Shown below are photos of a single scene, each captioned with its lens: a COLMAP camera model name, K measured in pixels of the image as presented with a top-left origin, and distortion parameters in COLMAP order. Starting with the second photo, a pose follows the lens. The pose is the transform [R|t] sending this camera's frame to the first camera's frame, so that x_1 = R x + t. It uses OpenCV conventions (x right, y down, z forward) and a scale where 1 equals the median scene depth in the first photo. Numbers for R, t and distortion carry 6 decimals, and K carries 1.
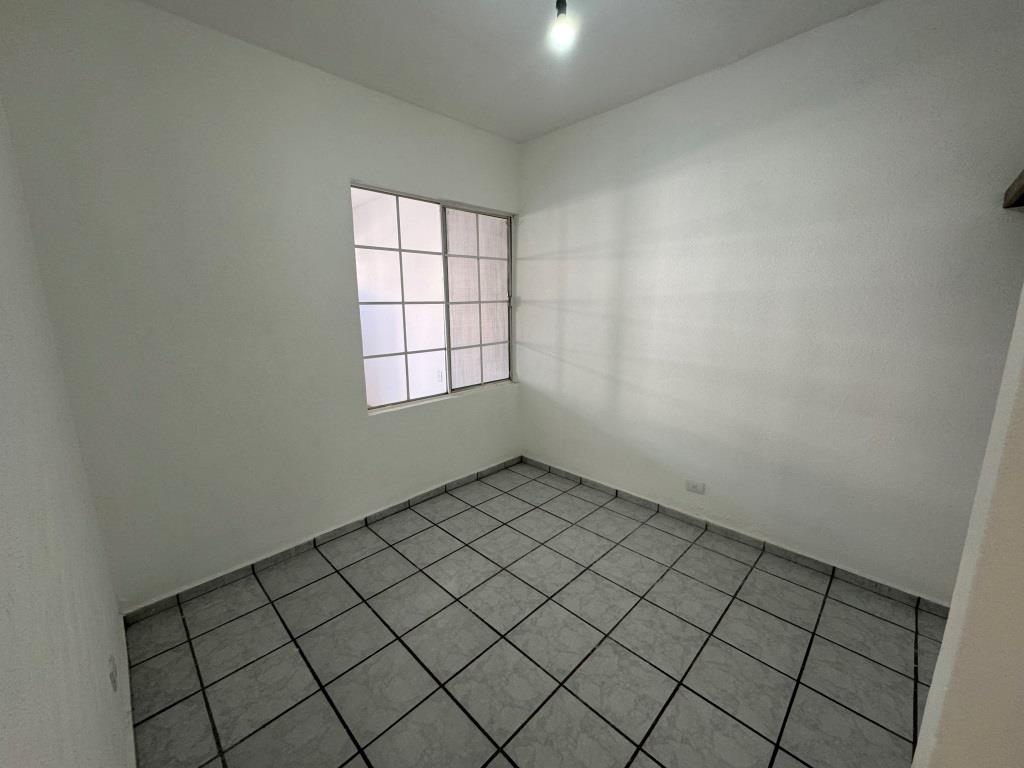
lens RADIAL K [[407.1, 0, 510.5], [0, 407.1, 383.7], [0, 0, 1]] dist [-0.002393, 0.000323]
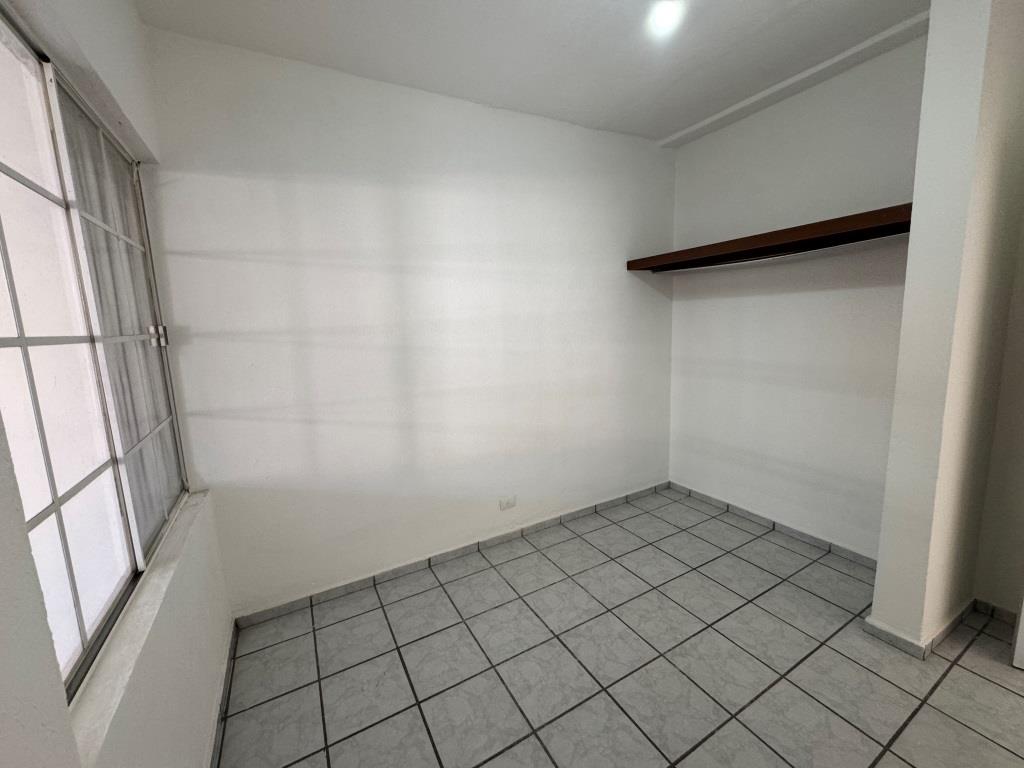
lens RADIAL K [[407.1, 0, 510.5], [0, 407.1, 383.7], [0, 0, 1]] dist [-0.002393, 0.000323]
pose [[0.271387, -0.142483, 0.951865, -0.476915], [0.224258, 0.971122, 0.081428, -0.120858], [-0.935980, 0.191365, 0.295503, 0.627191]]
